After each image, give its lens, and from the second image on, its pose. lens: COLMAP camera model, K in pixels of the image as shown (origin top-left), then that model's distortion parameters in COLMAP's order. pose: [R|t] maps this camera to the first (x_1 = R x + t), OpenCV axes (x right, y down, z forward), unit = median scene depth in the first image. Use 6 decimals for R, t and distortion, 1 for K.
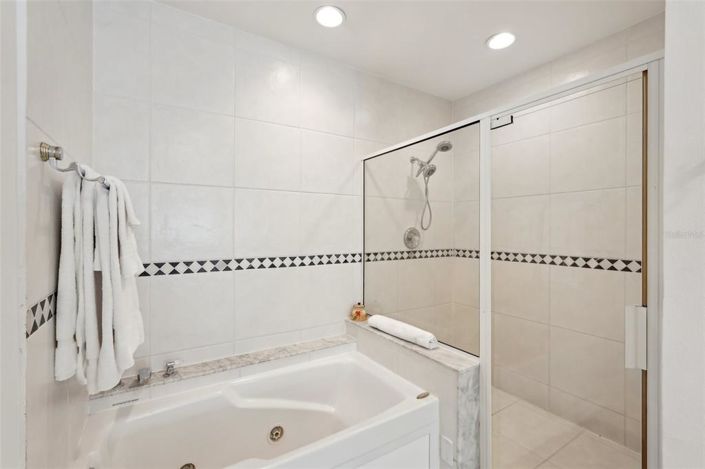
lens RADIAL K [[322.1, 0, 354.8], [0, 322.1, 231.4], [0, 0, 1]] dist [-0.011487, 0.007382]
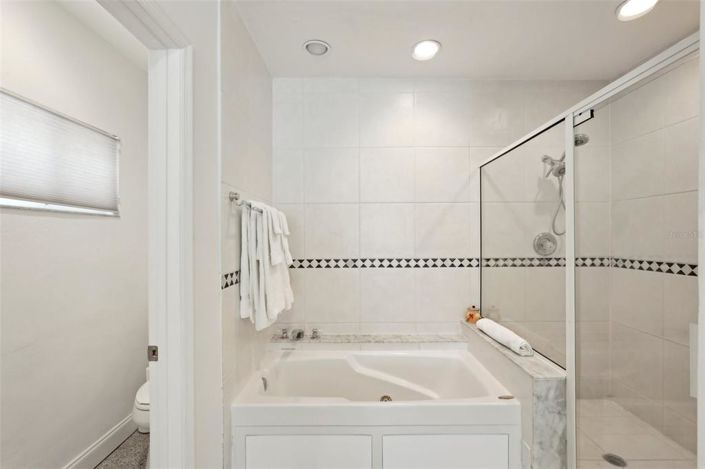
lens RADIAL K [[322.1, 0, 345.8], [0, 322.1, 238.5], [0, 0, 1]] dist [-0.011487, 0.007382]
pose [[0.837497, -0.001894, -0.546438, 0.305261], [0.003382, 0.999993, 0.001717, 0.002862], [0.546431, -0.003286, 0.837498, -0.115355]]
